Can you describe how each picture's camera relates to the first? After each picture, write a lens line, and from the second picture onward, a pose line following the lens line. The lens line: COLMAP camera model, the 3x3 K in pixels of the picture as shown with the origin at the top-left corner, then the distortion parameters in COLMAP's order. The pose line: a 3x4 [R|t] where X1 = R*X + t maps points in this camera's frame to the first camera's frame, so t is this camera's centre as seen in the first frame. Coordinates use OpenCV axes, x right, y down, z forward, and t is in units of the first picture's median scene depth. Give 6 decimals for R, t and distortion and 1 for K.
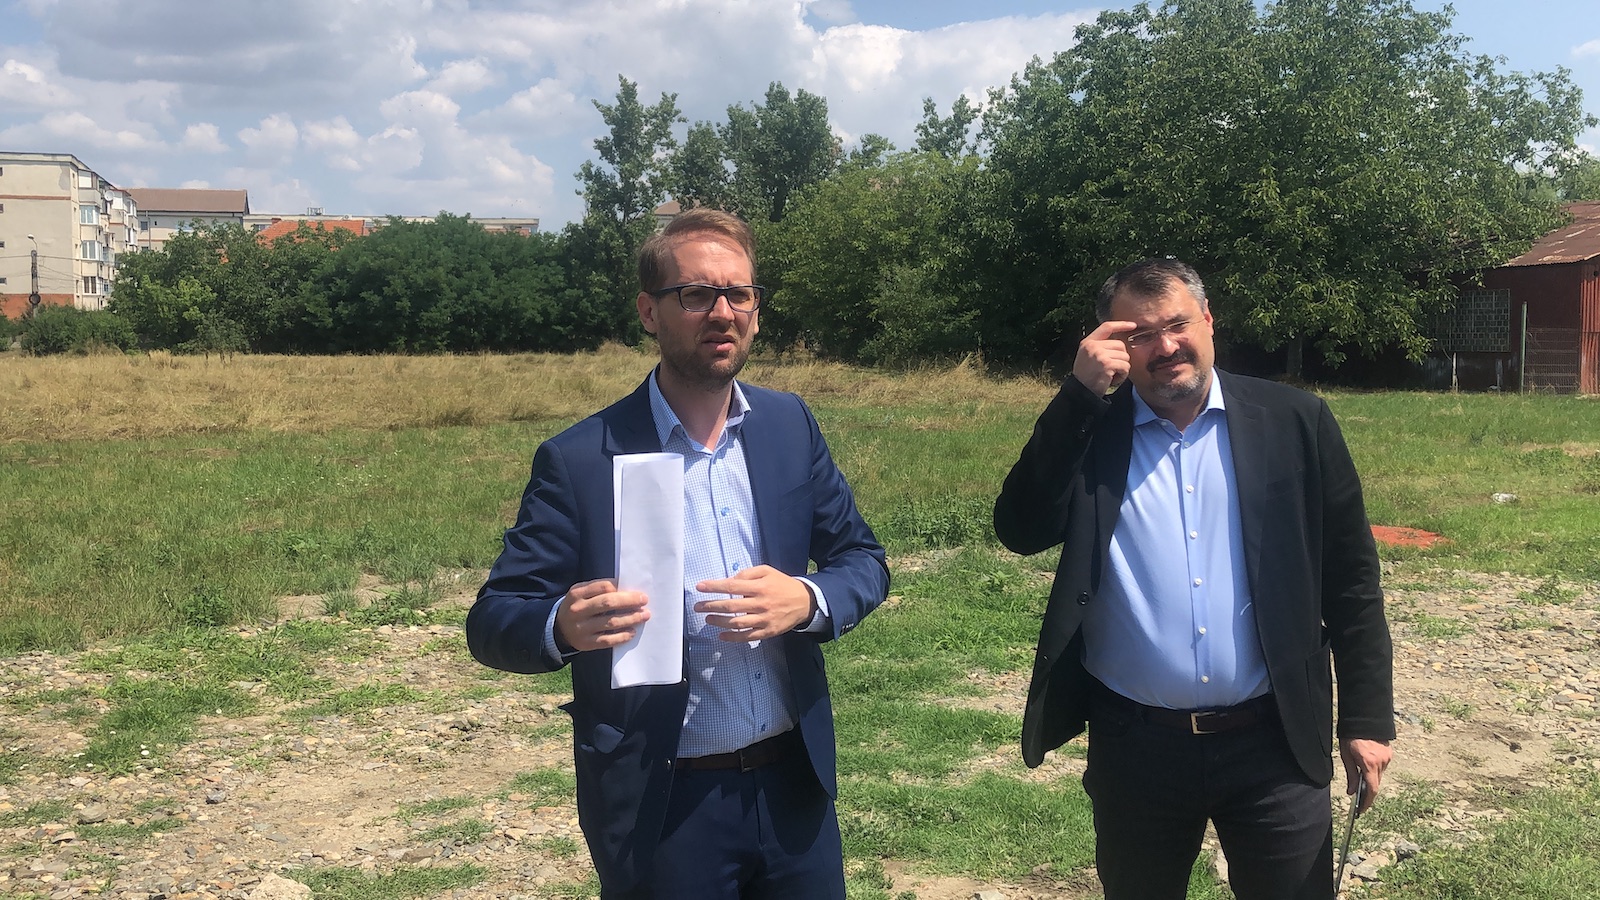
lens RADIAL K [[1500.3, 0, 820.3], [0, 1500.3, 431.0], [0, 0, 1]] dist [0.014891, 0.000000]
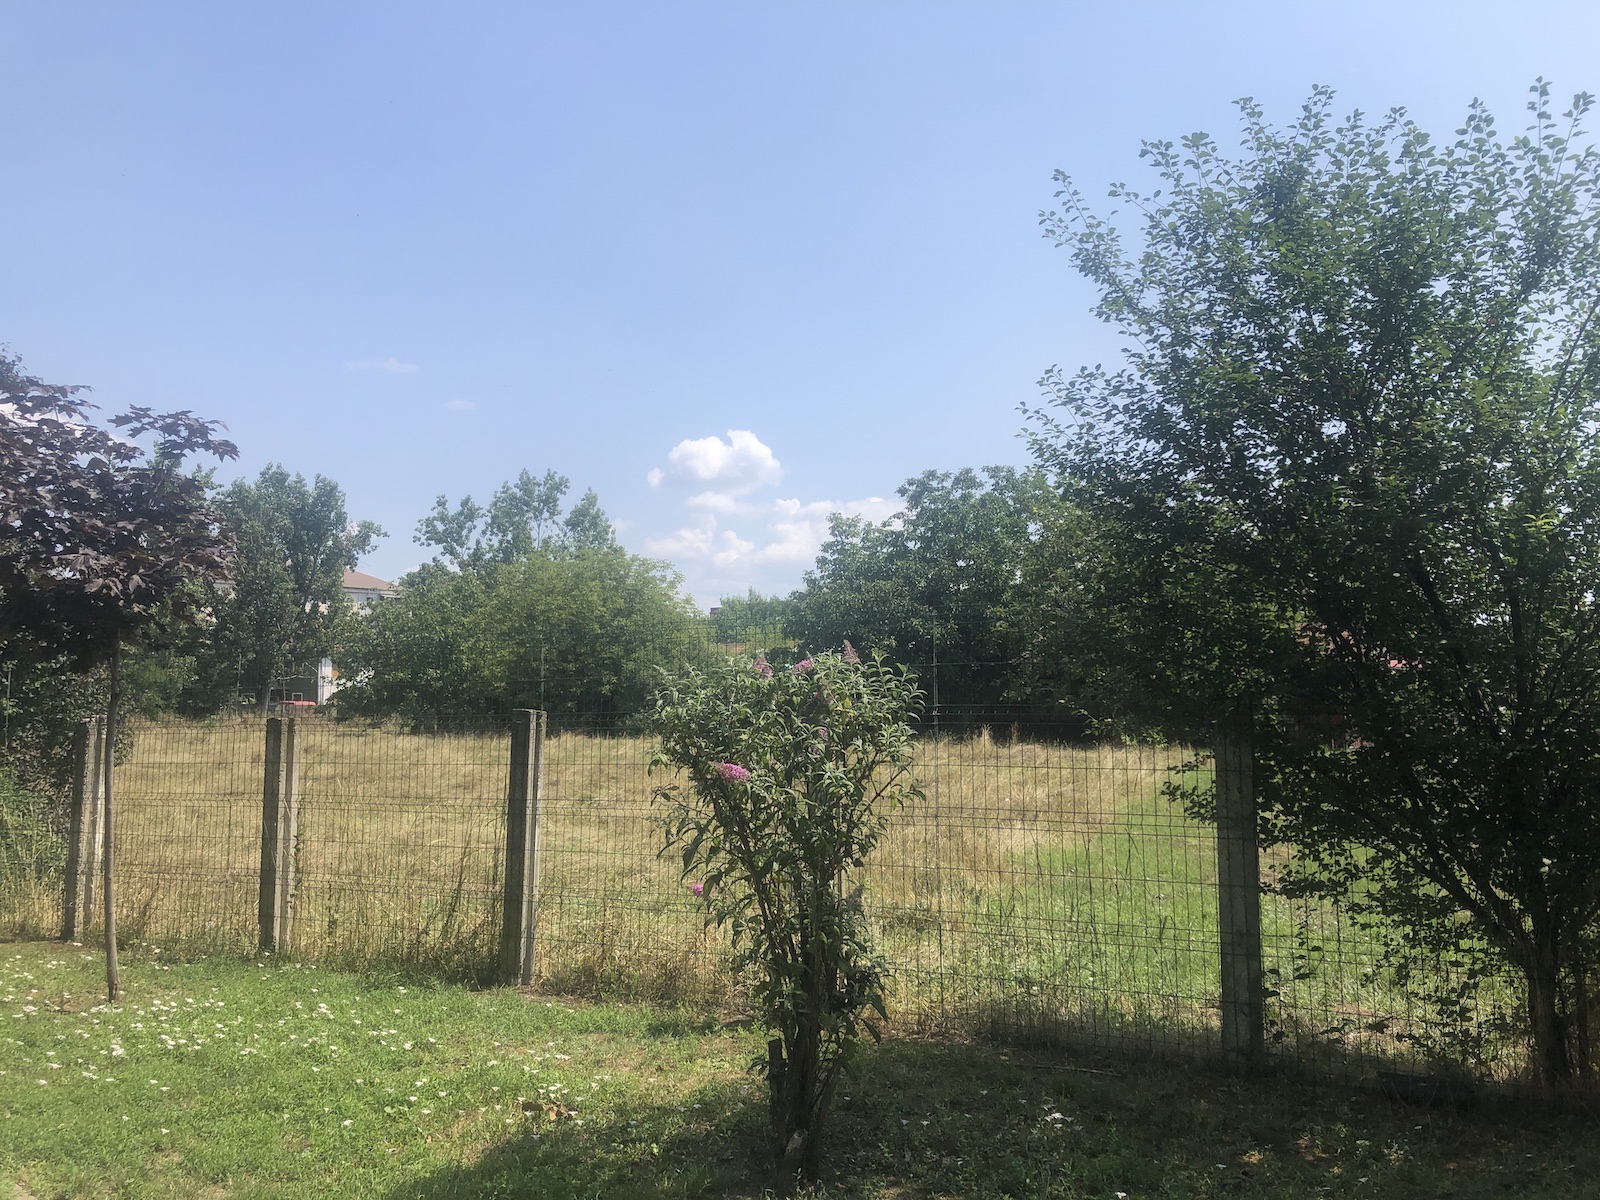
lens RADIAL K [[1301.7, 0, 806.1], [0, 1301.7, 598.4], [0, 0, 1]] dist [0.039433, -0.039088]
pose [[0.775051, 0.048556, 0.630031, -0.338503], [0.042018, 0.990877, -0.128055, -0.010451], [-0.630500, 0.125722, 0.765940, 0.101307]]
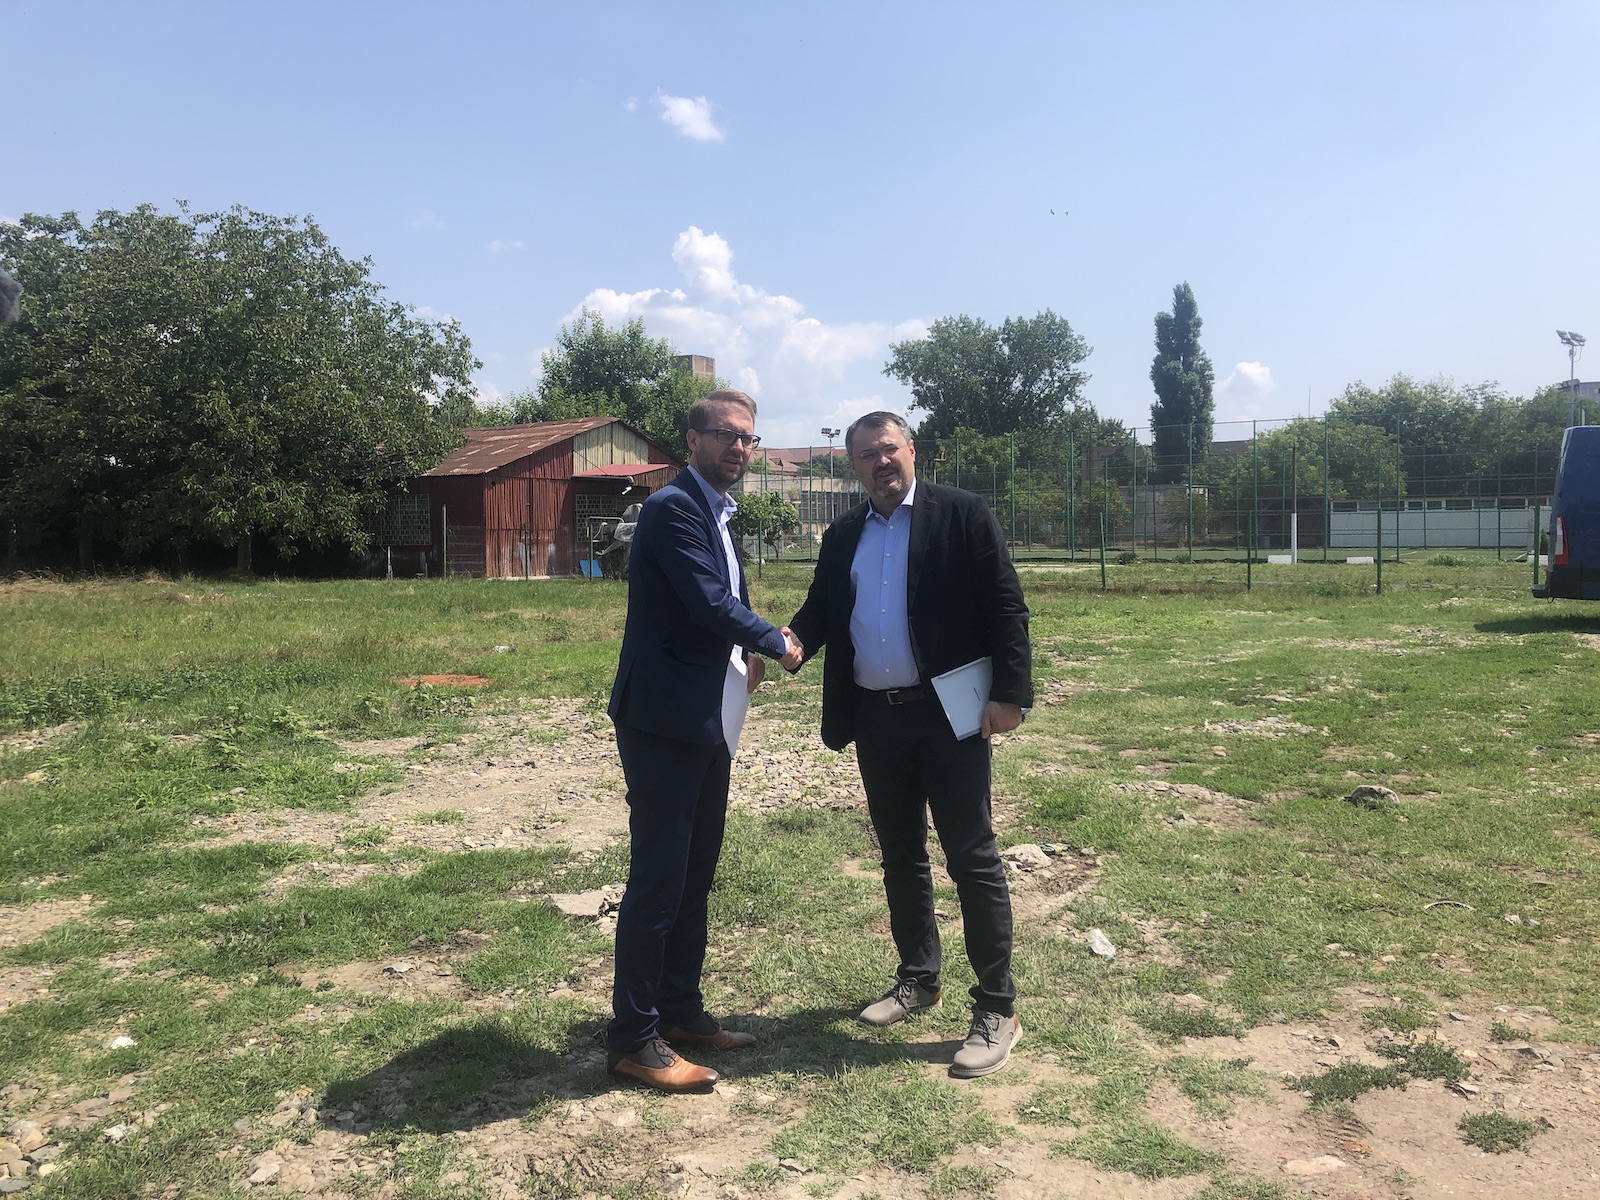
lens RADIAL K [[1301.7, 0, 812.1], [0, 1301.7, 579.1], [0, 0, 1]] dist [0.039433, -0.039088]
pose [[0.735357, -0.025621, 0.677195, -0.015217], [0.047399, 0.998782, -0.013682, 0.001918], [-0.676020, 0.042160, 0.735676, 0.001754]]
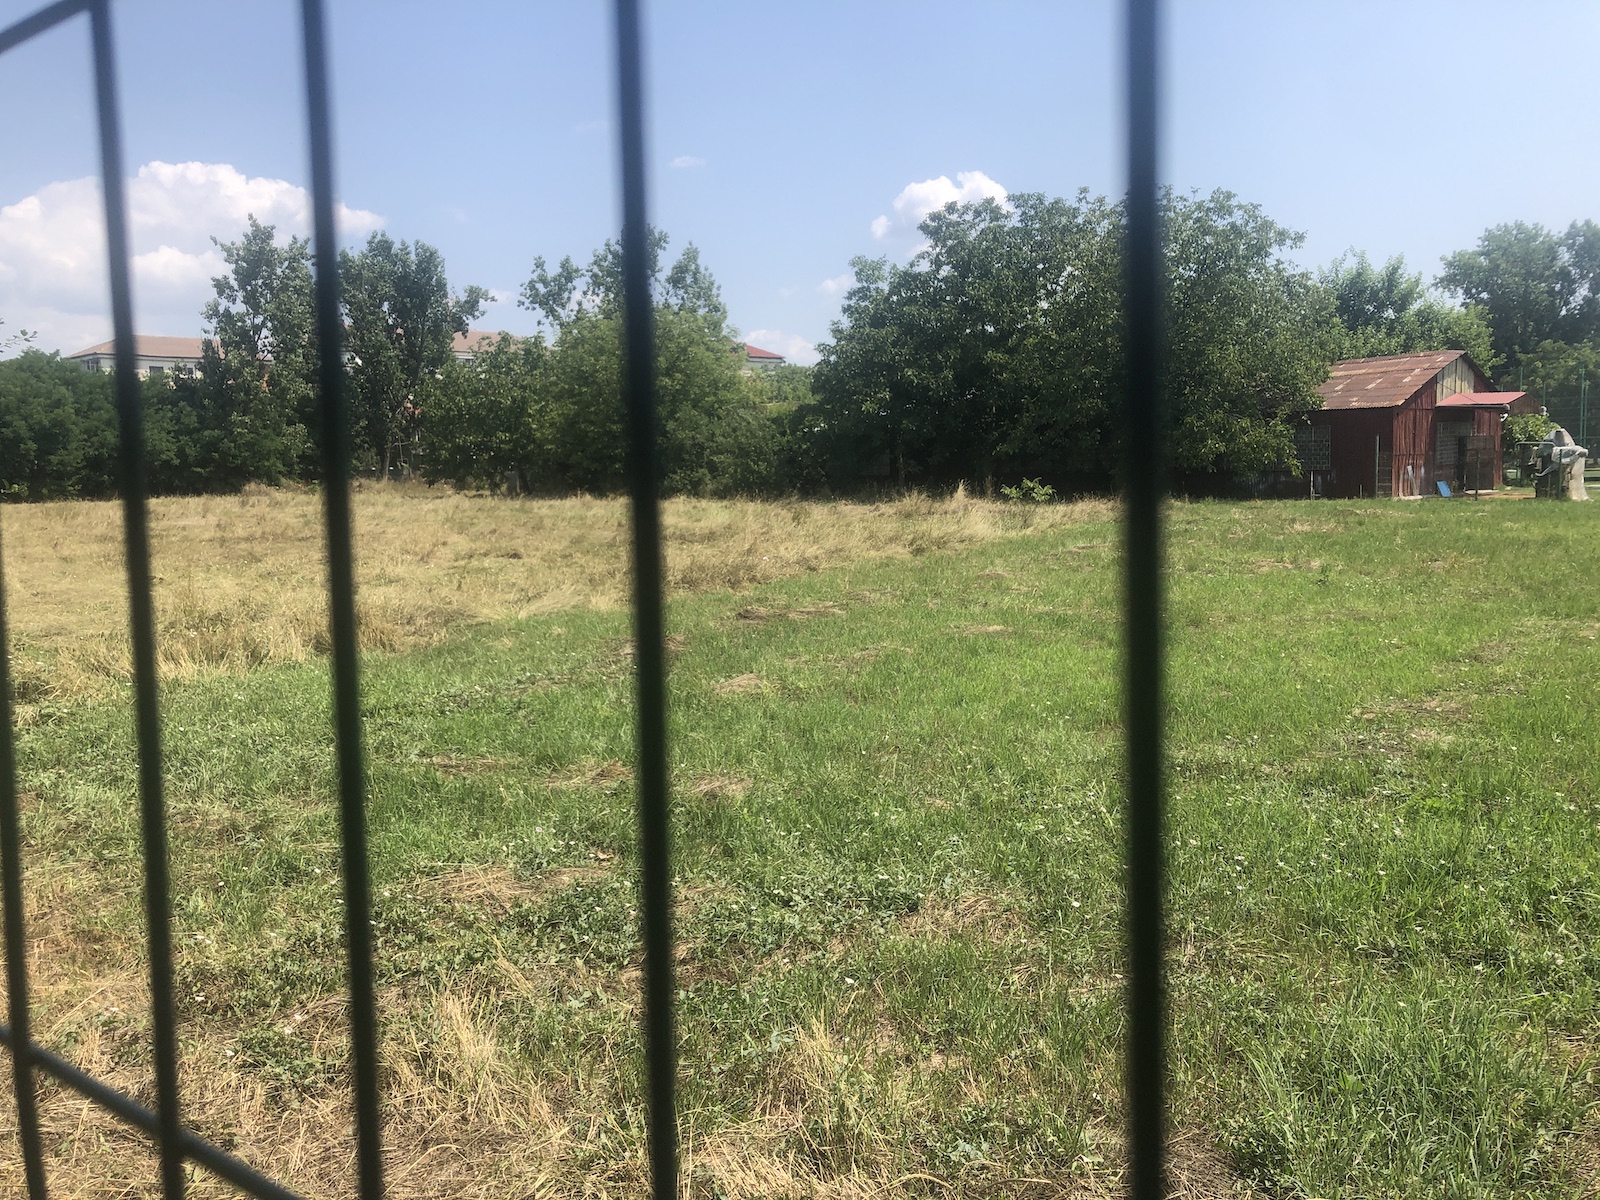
lens RADIAL K [[1301.7, 0, 795.5], [0, 1301.7, 593.4], [0, 0, 1]] dist [0.039433, -0.039088]
pose [[0.881568, -0.063991, 0.467699, -0.238367], [0.049163, 0.997827, 0.043856, -0.006093], [-0.469489, -0.015669, 0.882799, 0.056347]]
